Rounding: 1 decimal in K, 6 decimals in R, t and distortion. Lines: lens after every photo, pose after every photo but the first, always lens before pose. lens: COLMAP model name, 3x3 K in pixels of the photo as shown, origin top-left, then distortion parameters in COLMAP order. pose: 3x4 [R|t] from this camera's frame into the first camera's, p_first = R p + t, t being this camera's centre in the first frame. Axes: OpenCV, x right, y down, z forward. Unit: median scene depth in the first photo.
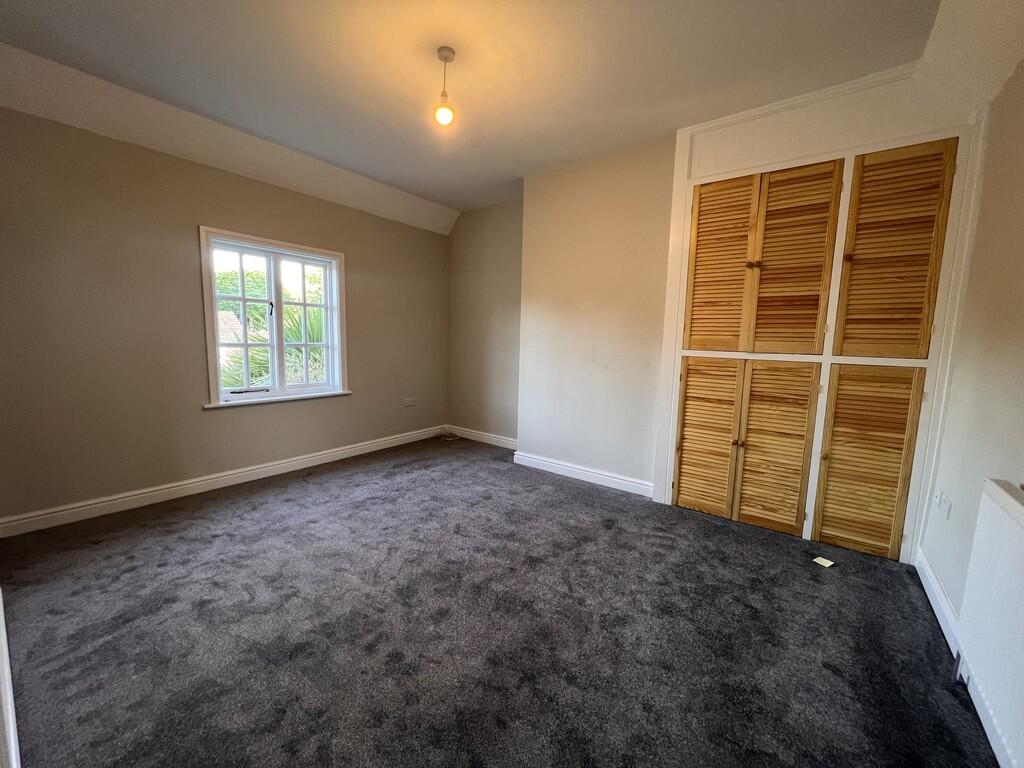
lens RADIAL K [[409.1, 0, 511.2], [0, 409.1, 386.7], [0, 0, 1]] dist [-0.000535, -0.000014]
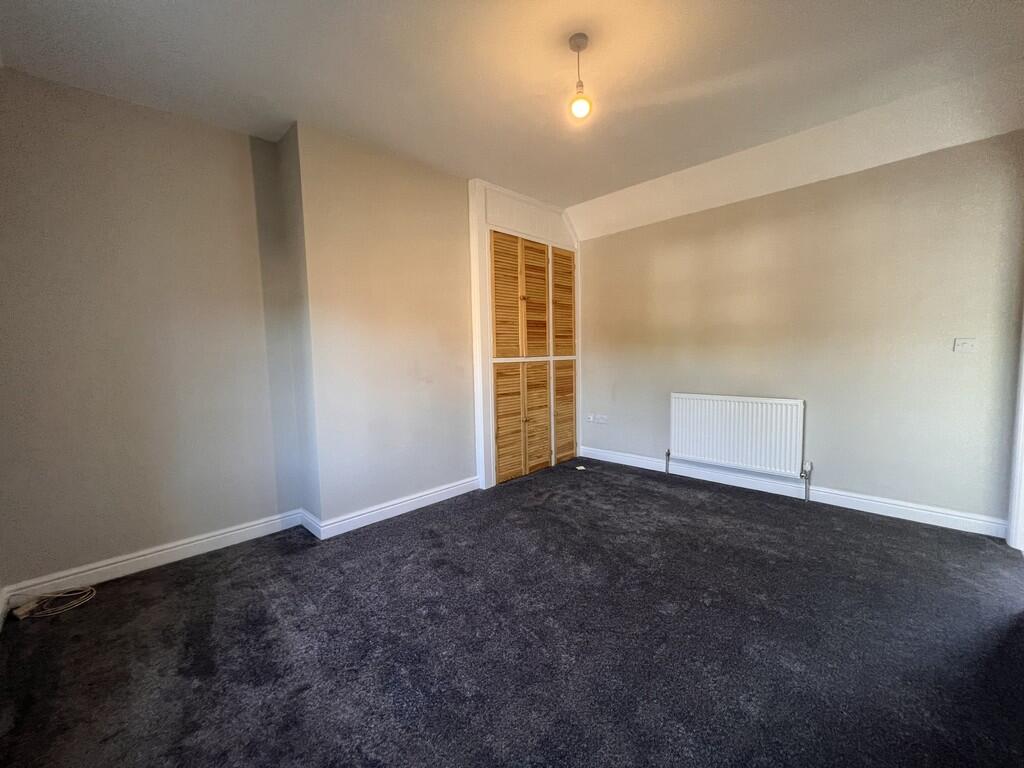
lens RADIAL K [[409.1, 0, 511.2], [0, 409.1, 386.7], [0, 0, 1]] dist [-0.000535, -0.000014]
pose [[0.132821, -0.109278, 0.985097, -0.920938], [0.147069, 0.985074, 0.089446, -0.122310], [-0.980168, 0.132997, 0.146910, 0.878941]]
